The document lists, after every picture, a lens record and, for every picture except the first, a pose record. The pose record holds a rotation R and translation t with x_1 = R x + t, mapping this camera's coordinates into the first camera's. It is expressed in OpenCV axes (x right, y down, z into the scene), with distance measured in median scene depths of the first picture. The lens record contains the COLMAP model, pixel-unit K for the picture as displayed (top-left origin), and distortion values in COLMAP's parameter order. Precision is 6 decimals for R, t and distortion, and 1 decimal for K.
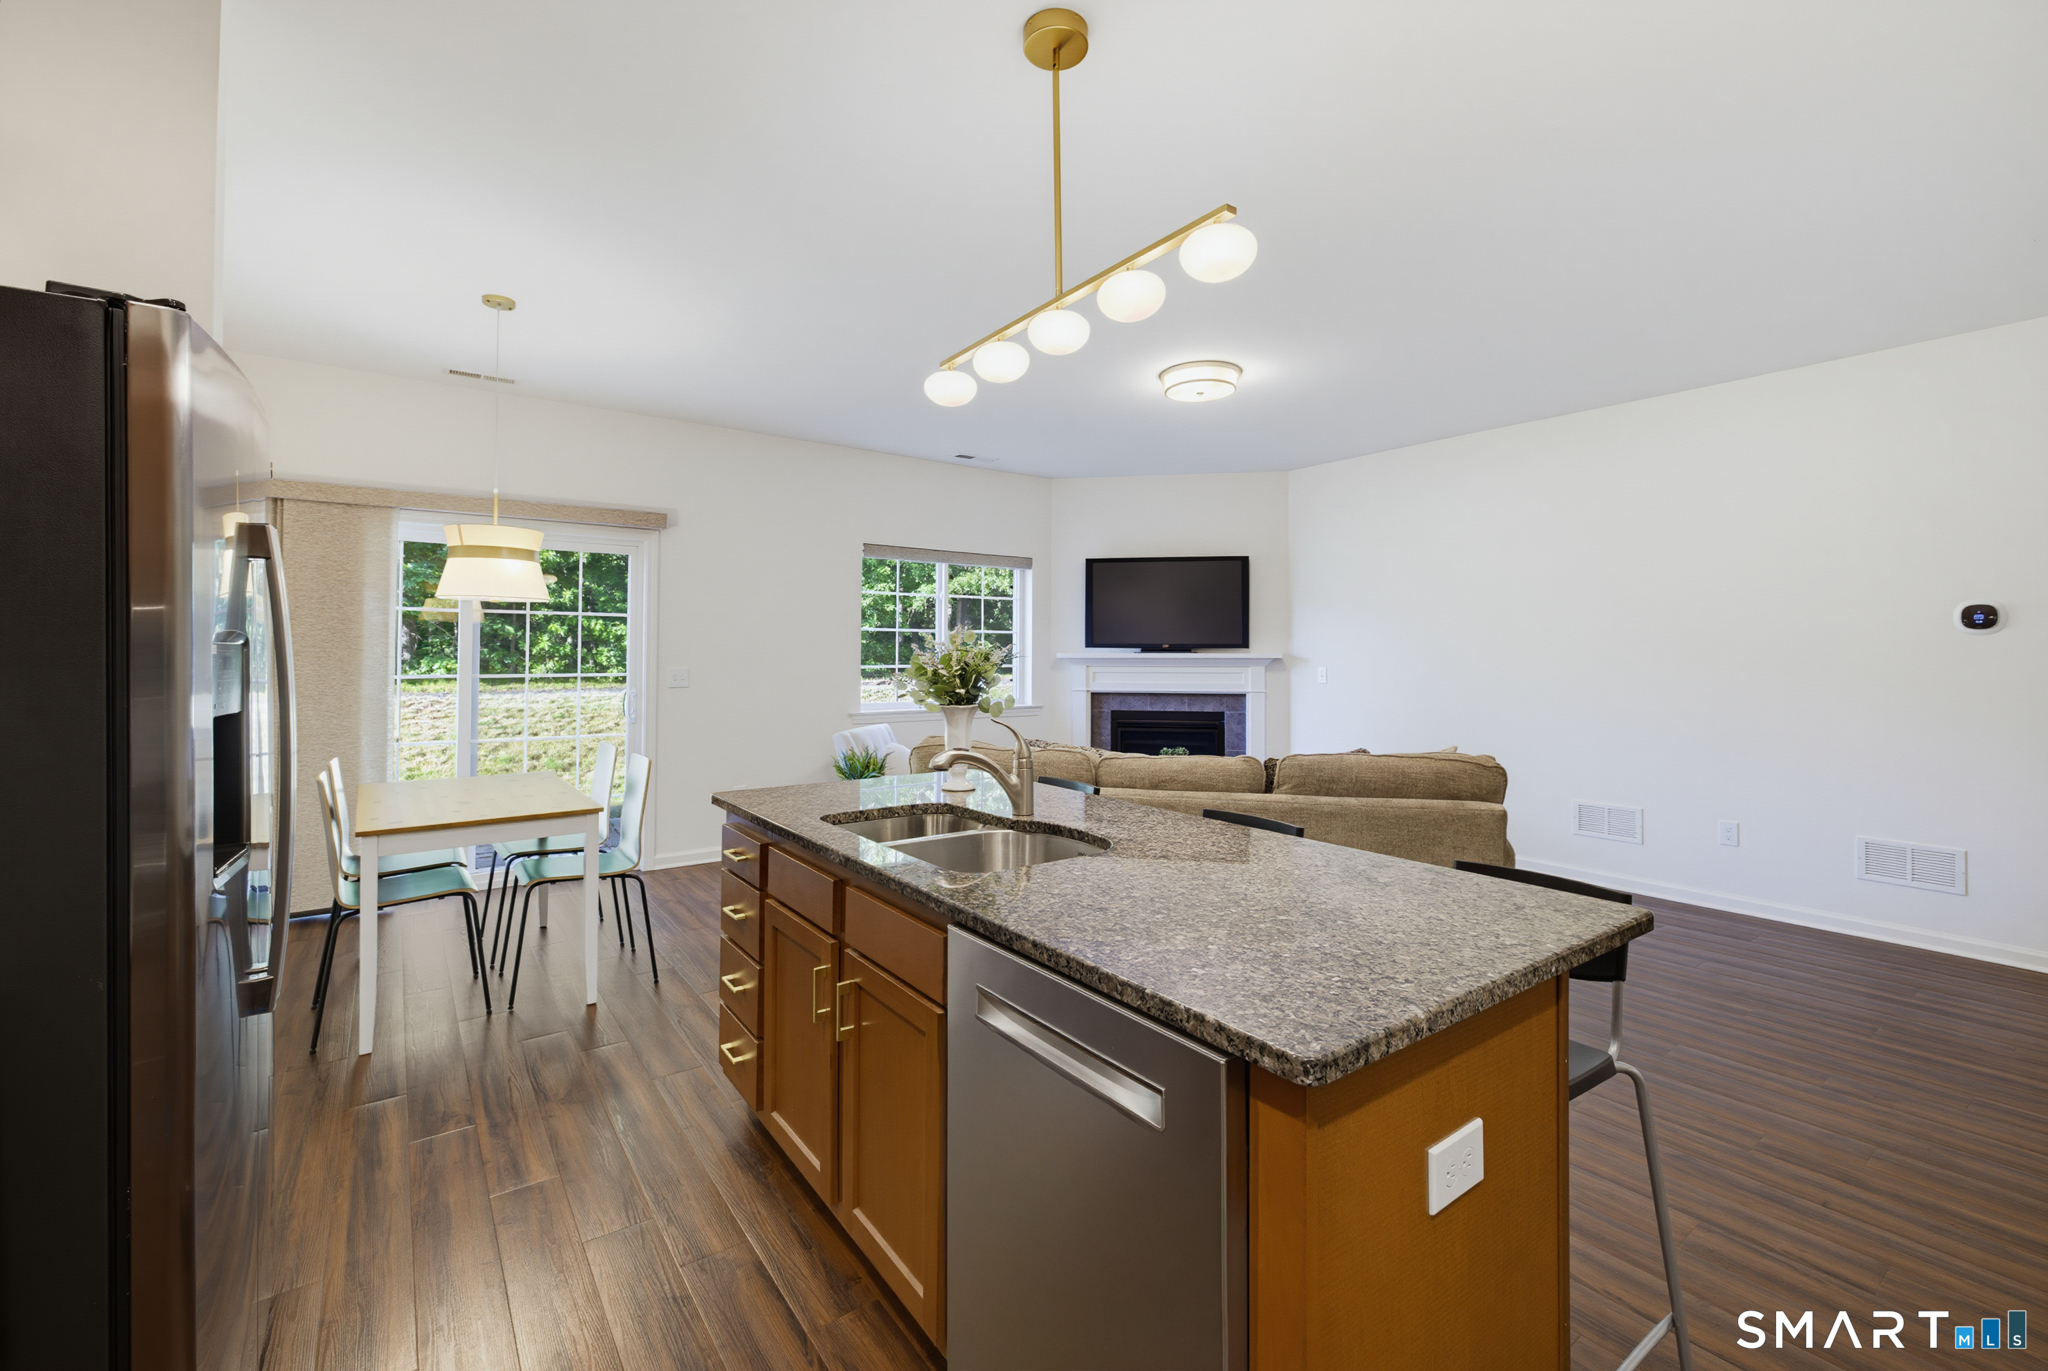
lens RADIAL K [[857.2, 0, 1012.9], [0, 857.2, 656.6], [0, 0, 1]] dist [0.005758, -0.001850]
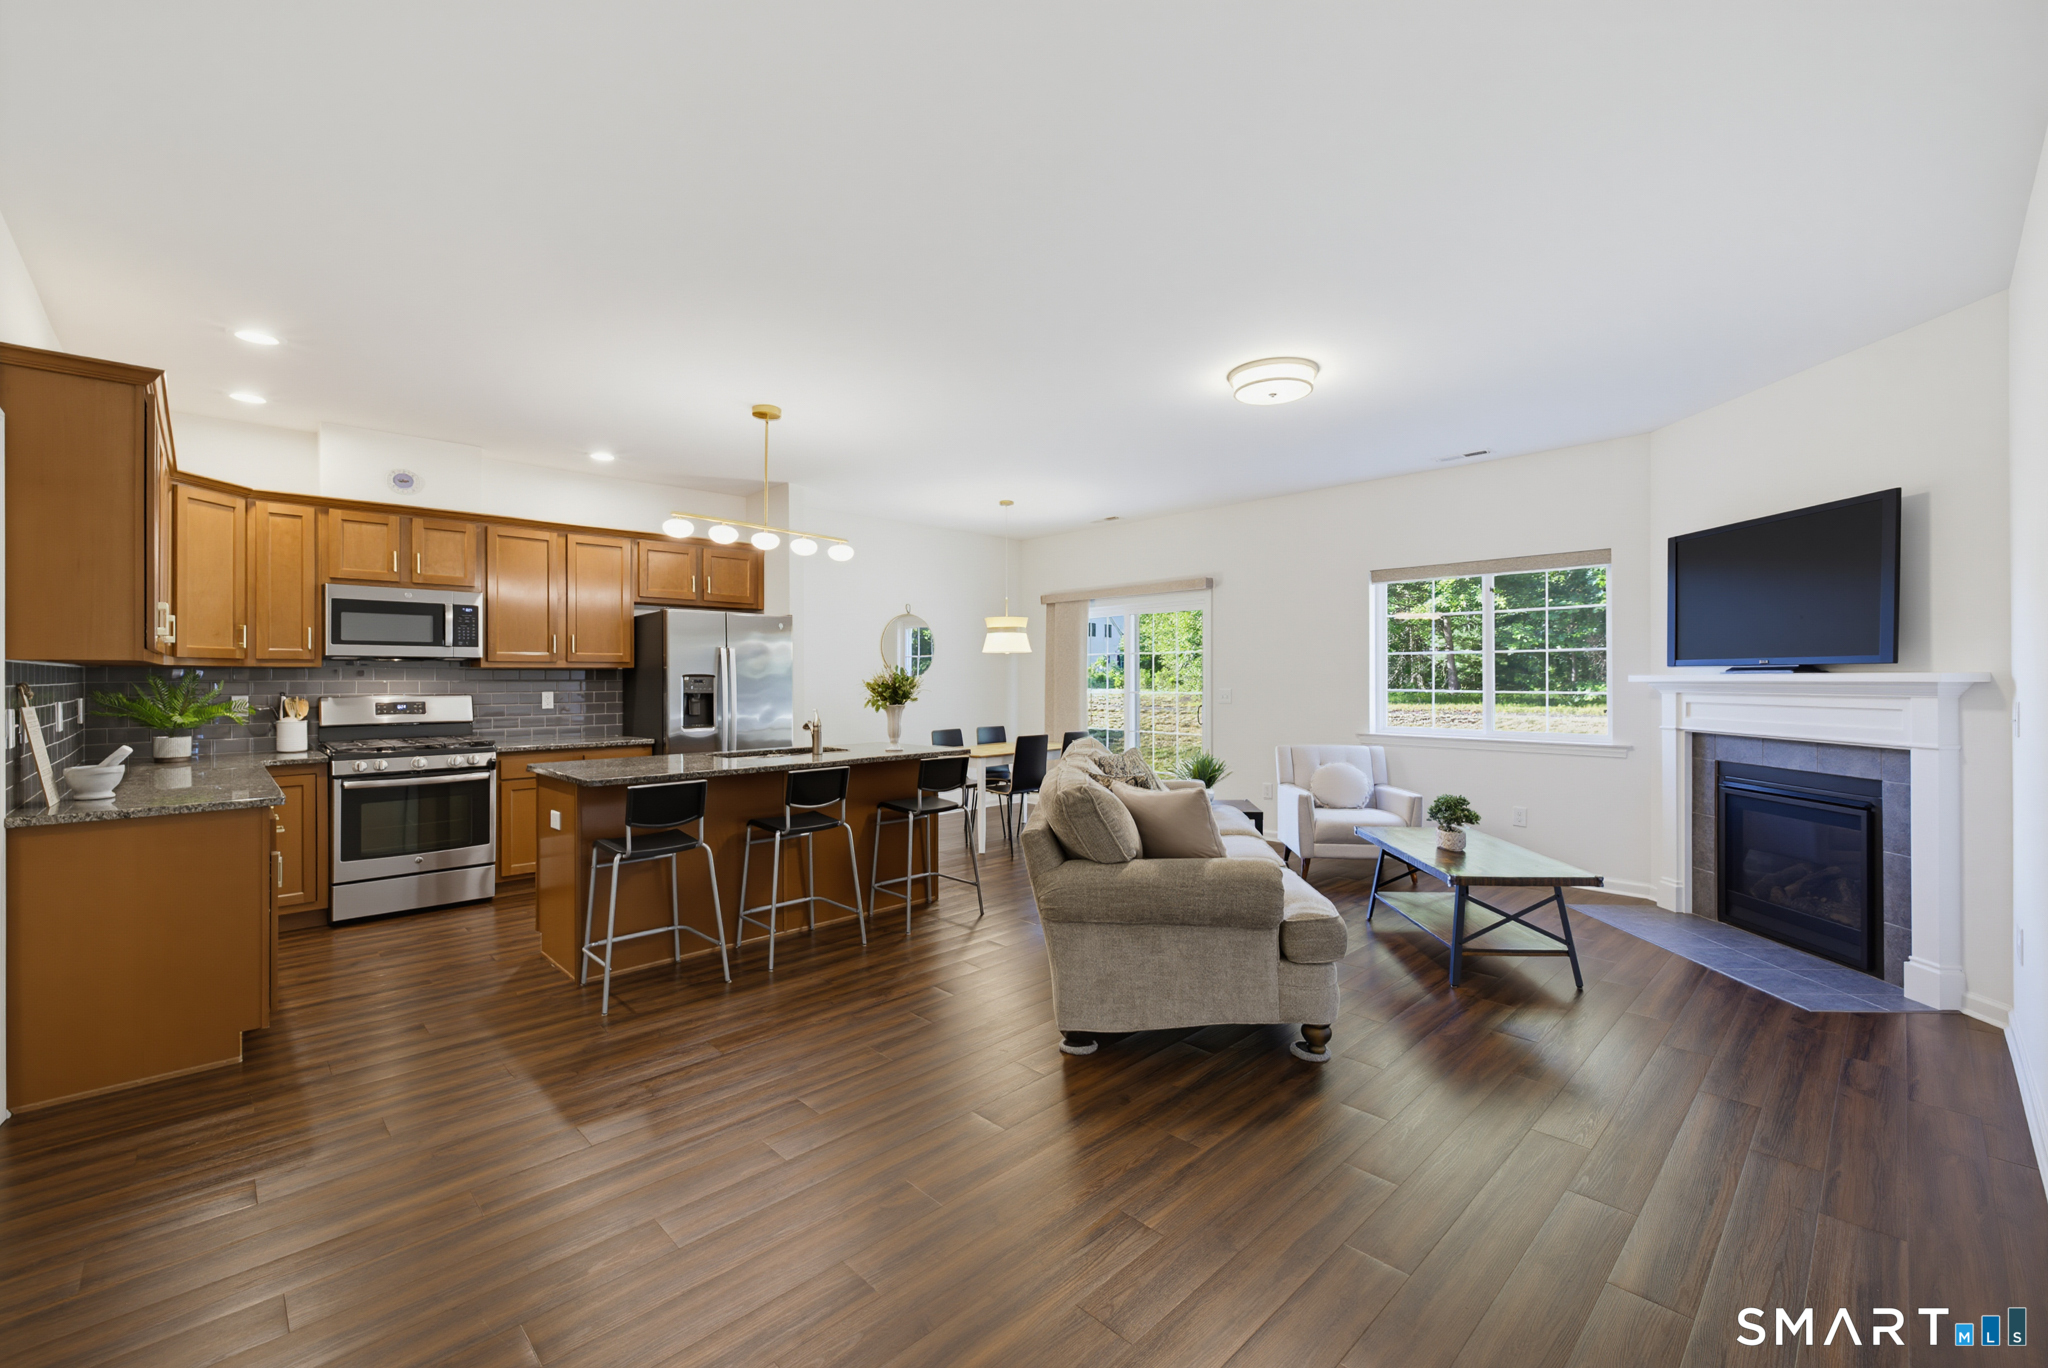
lens RADIAL K [[857.2, 0, 1034.3], [0, 857.2, 676.2], [0, 0, 1]] dist [0.005758, -0.001850]
pose [[0.155244, -0.005532, -0.987861, 0.704082], [0.001952, 0.999984, -0.005293, 0.000238], [0.987874, -0.001107, 0.155253, 0.386866]]
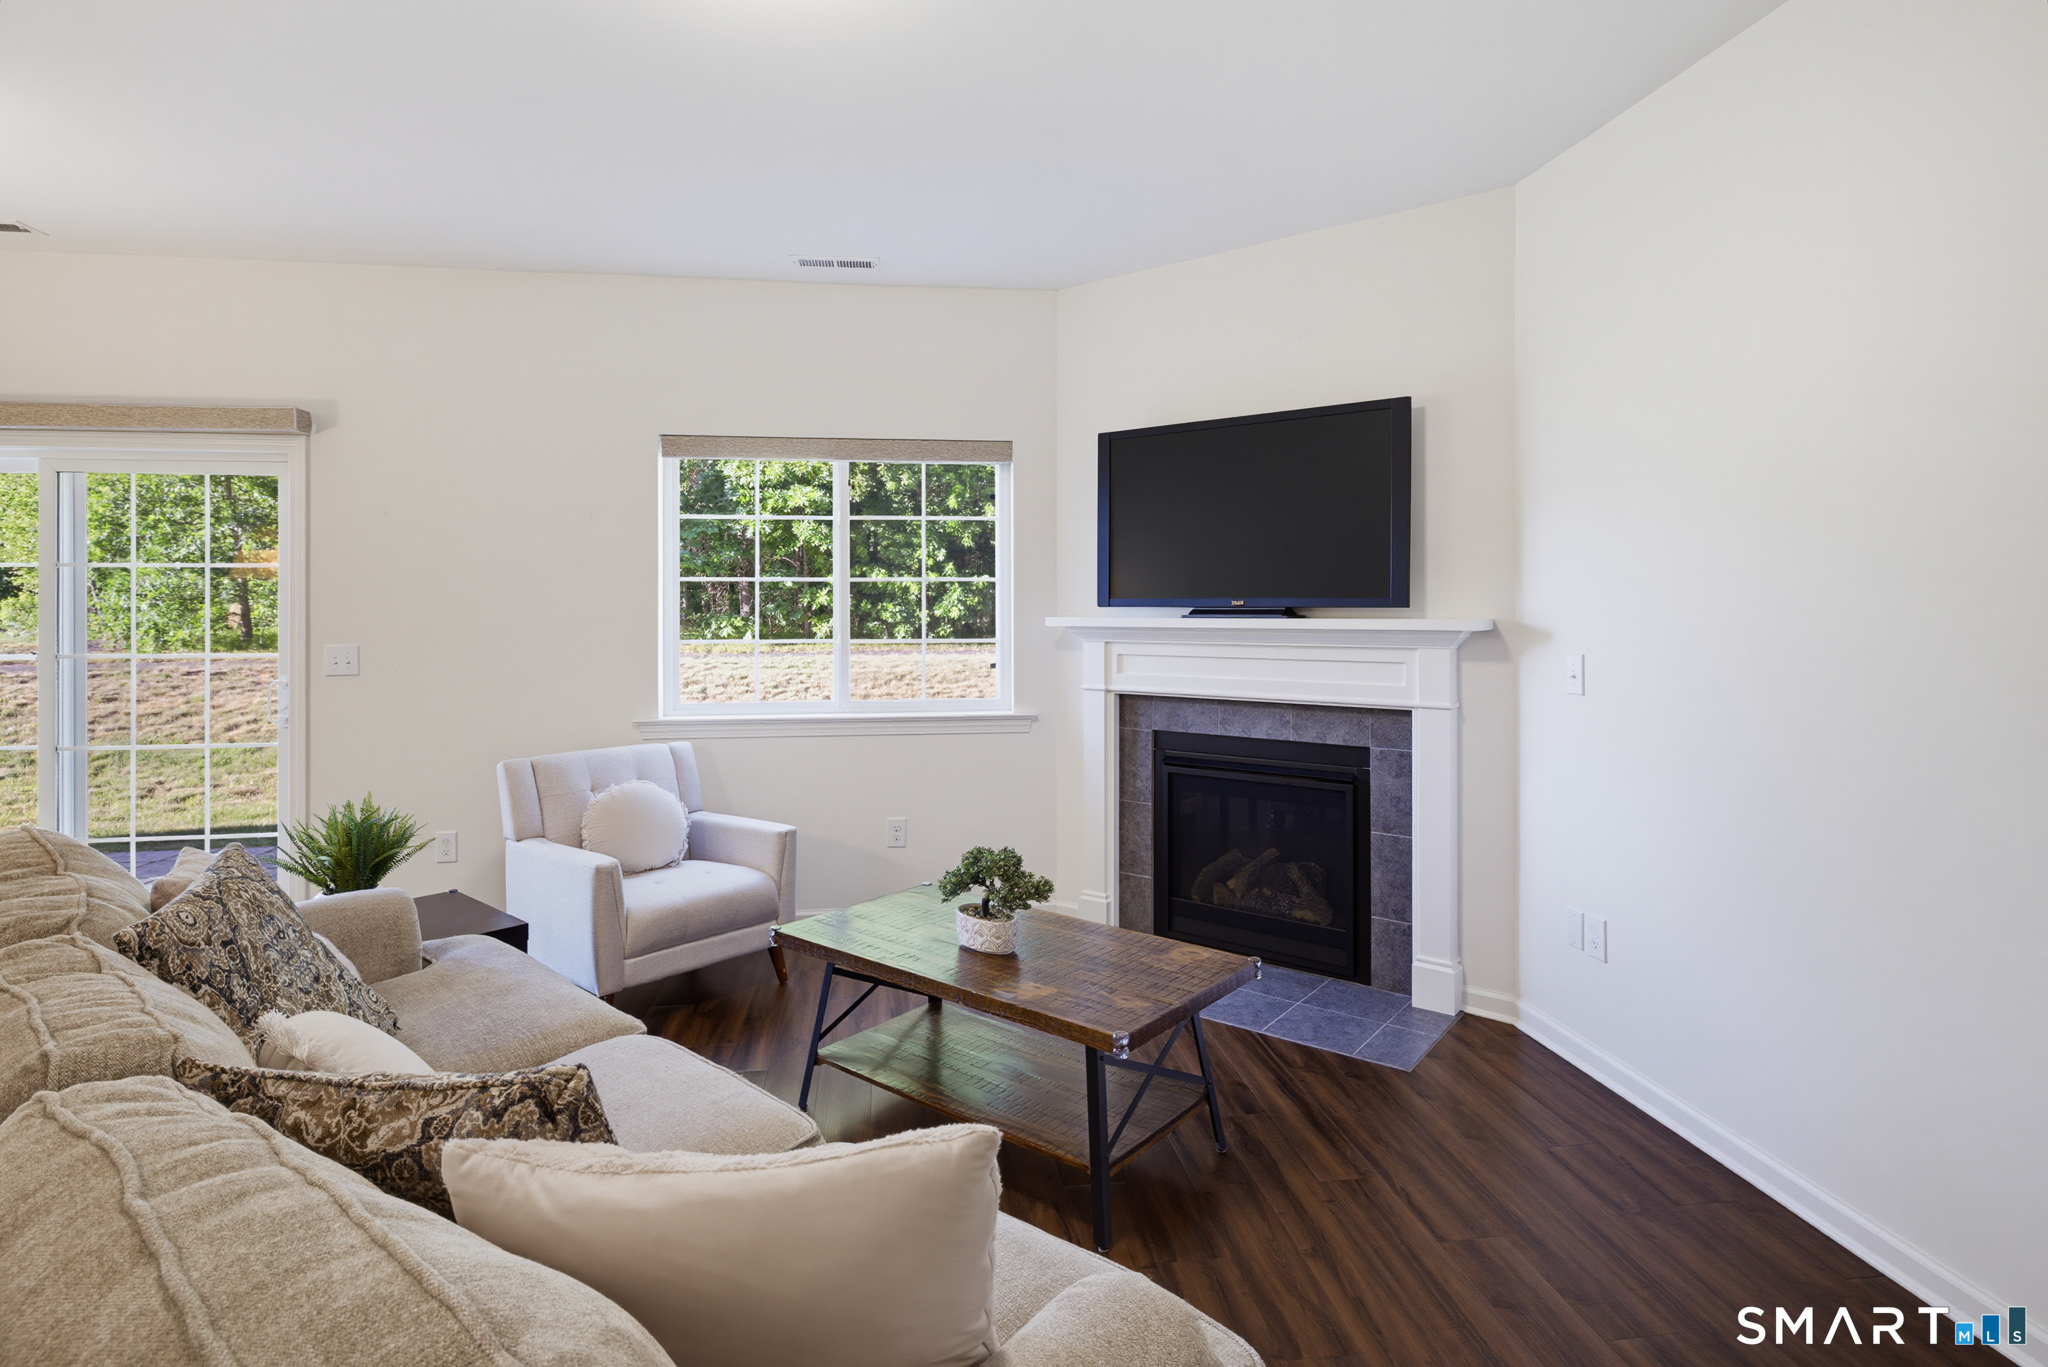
lens RADIAL K [[1060.9, 0, 1027.4], [0, 1060.9, 610.4], [0, 0, 1]] dist [-0.000625, 0.000086]
pose [[0.879779, -0.002070, -0.475379, 0.355207], [0.003151, 0.999994, 0.001478, -0.009225], [0.475373, -0.002798, 0.879780, 0.423353]]
